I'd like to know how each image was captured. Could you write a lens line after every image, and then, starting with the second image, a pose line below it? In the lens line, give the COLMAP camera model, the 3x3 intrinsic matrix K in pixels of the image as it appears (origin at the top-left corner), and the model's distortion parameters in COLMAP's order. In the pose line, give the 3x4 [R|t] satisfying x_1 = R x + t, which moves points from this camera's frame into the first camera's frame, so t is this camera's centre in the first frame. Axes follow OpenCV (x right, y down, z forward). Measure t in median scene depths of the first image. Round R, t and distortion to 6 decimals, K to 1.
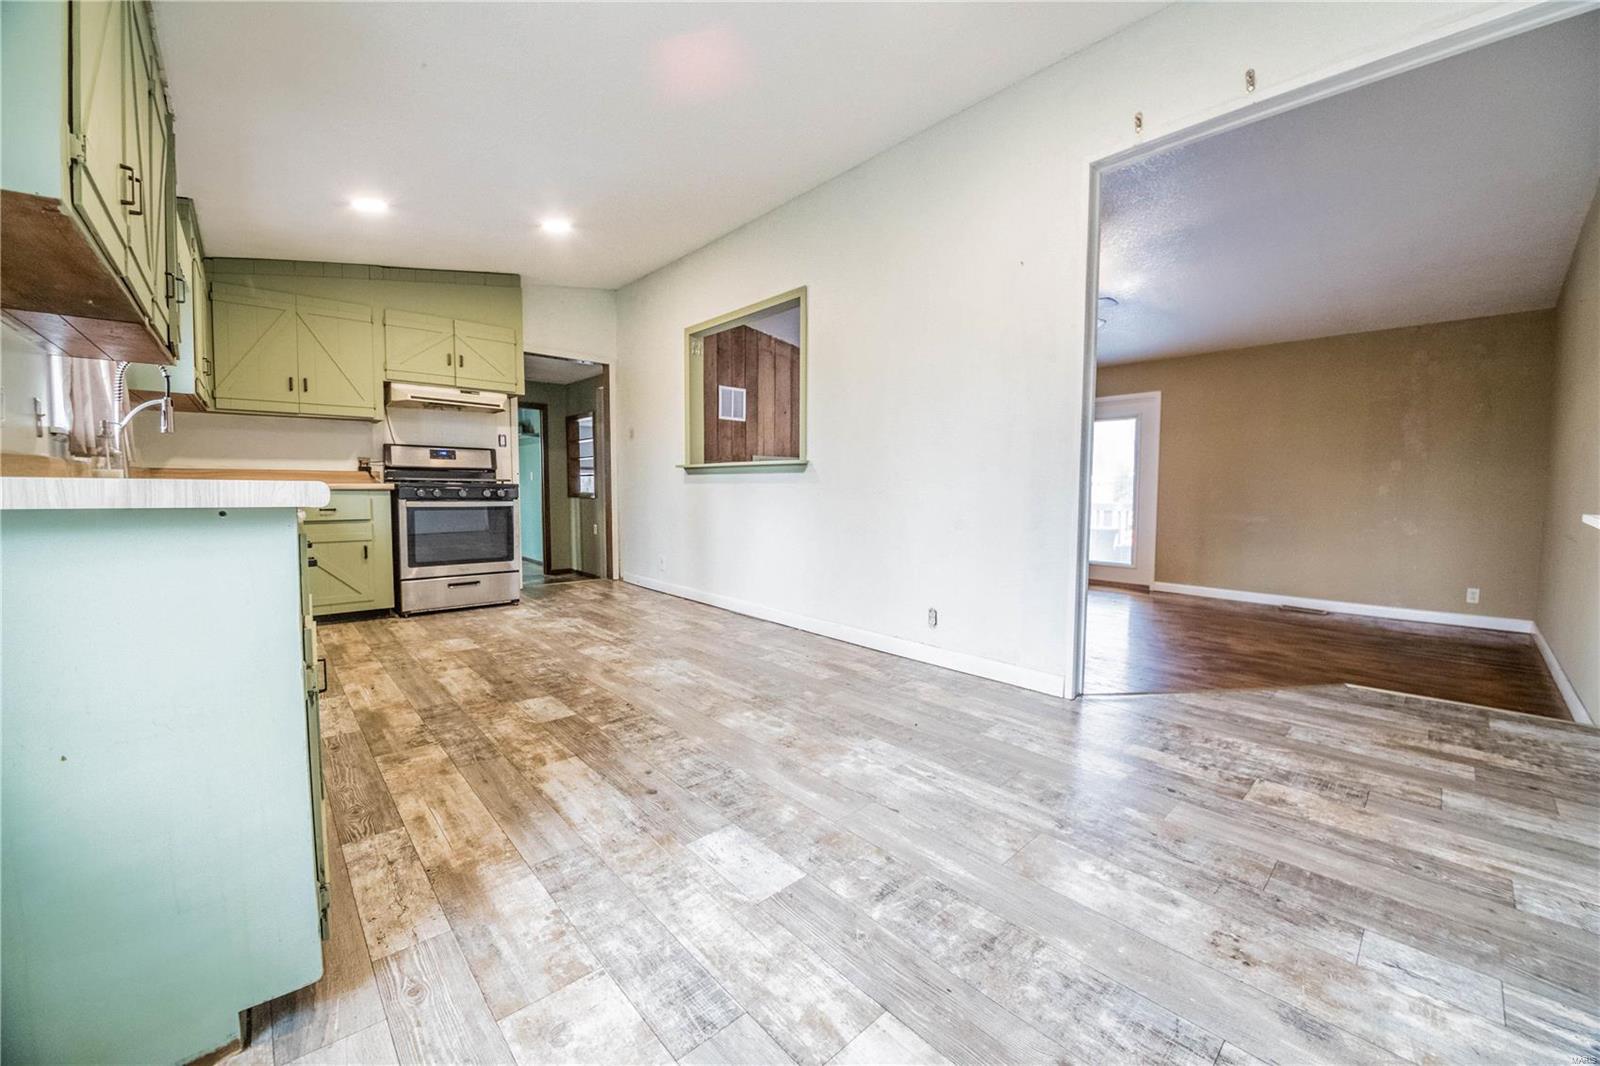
lens RADIAL K [[608.1, 0, 805.7], [0, 608.1, 517.2], [0, 0, 1]] dist [0.010726, 0.000100]
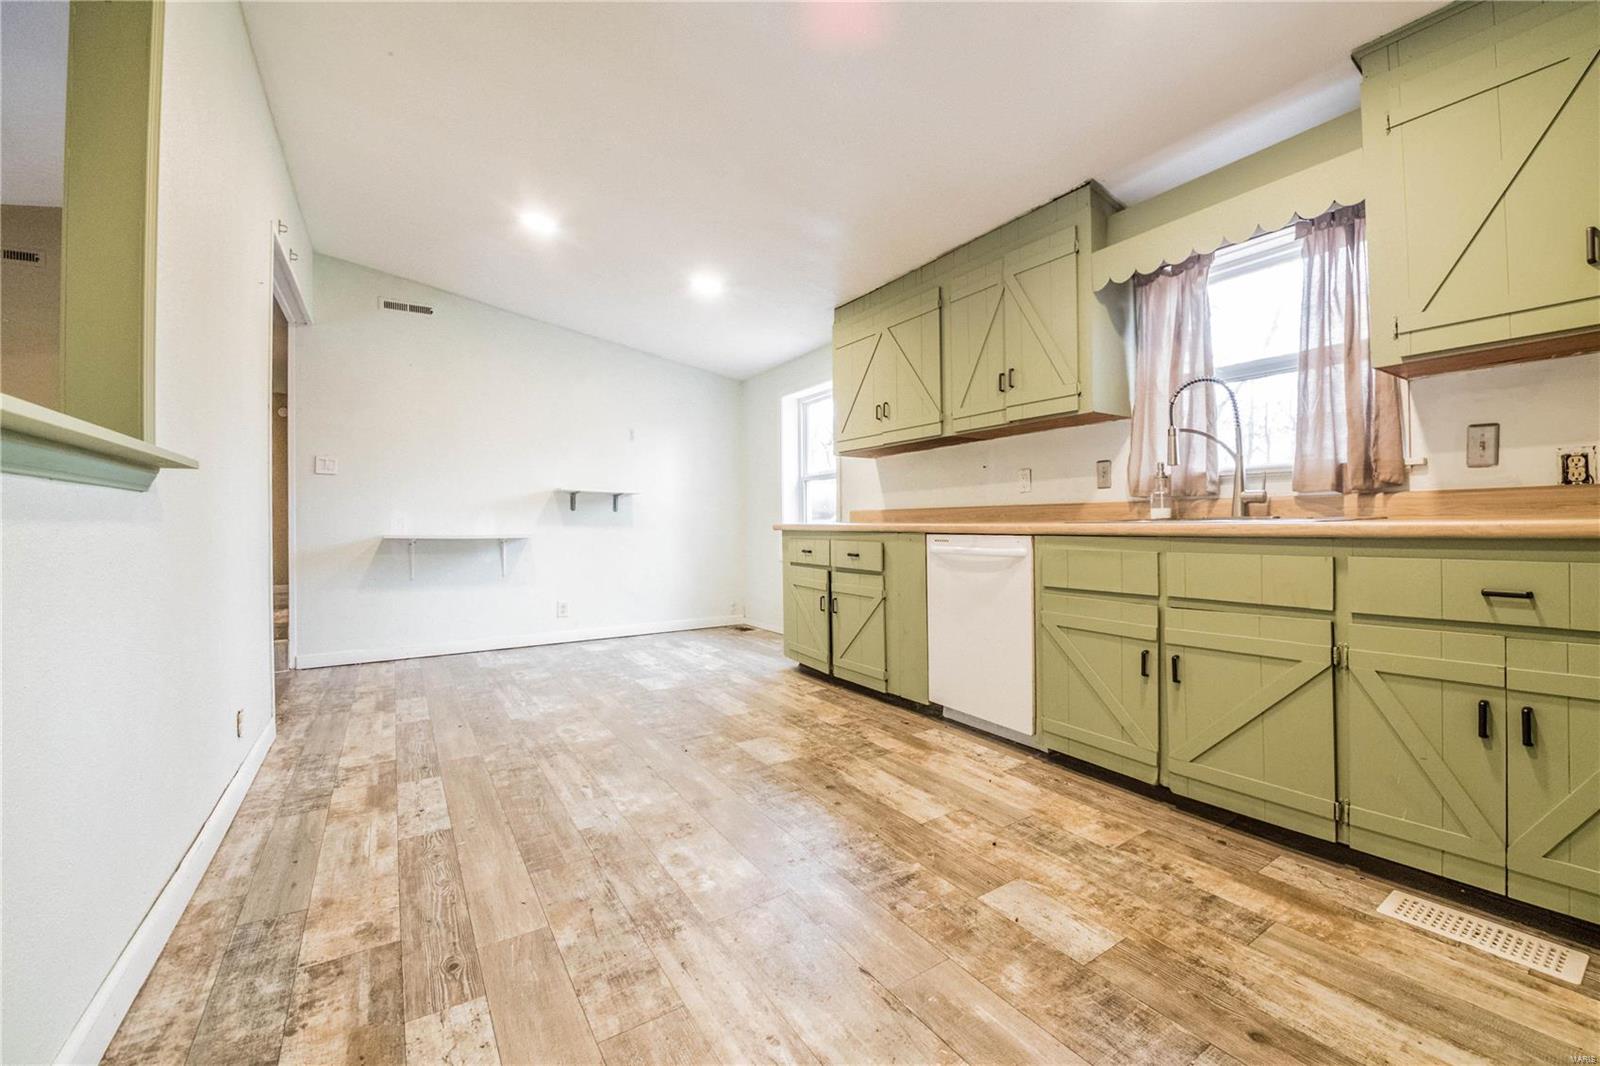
lens RADIAL K [[608.1, 0, 805.7], [0, 608.1, 517.2], [0, 0, 1]] dist [0.010726, 0.000100]
pose [[-0.983143, 0.006749, 0.182715, -0.374286], [0.014438, 0.999064, 0.040783, -0.100309], [-0.182269, 0.042734, -0.982320, 1.888805]]
